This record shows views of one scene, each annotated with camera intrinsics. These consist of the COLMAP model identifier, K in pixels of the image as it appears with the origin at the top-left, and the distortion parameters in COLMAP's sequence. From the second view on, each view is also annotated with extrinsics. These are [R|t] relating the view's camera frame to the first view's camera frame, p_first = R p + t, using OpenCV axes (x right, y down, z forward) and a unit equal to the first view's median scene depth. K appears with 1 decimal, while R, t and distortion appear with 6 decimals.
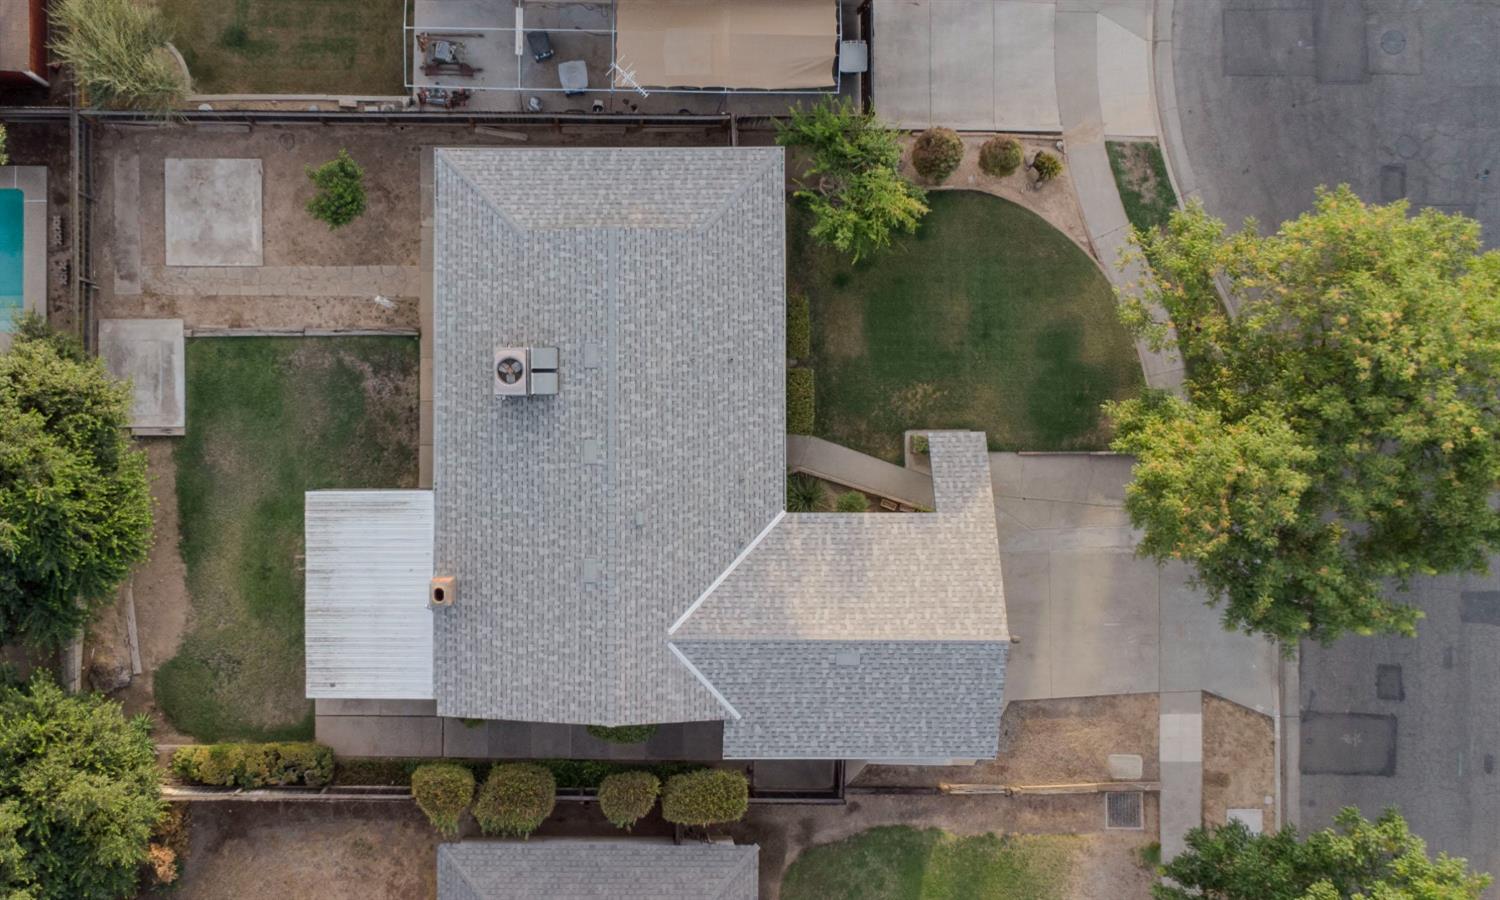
lens RADIAL K [[1267.6, 0, 750.2], [0, 1267.6, 426.7], [0, 0, 1]] dist [0.010340, 0.002244]
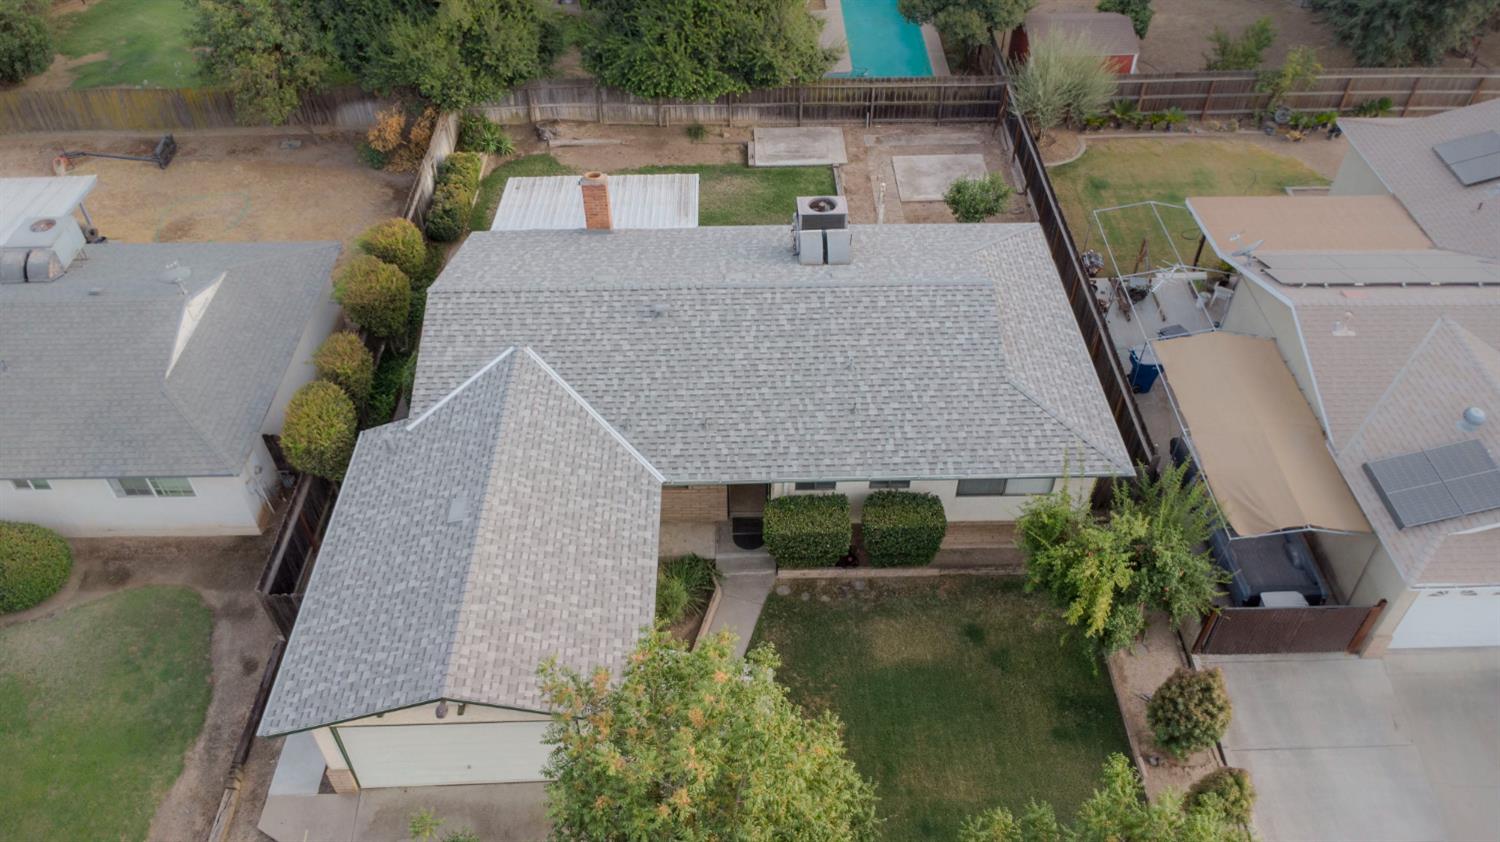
lens RADIAL K [[1094.4, 0, 750.0], [0, 1094.4, 421.0], [0, 0, 1]] dist [0.038376, -0.069162]
pose [[0.018634, 0.685761, -0.727588, 0.494197], [-0.999753, 0.021566, -0.005279, 0.017291], [0.012071, 0.727507, 0.685994, 0.523258]]
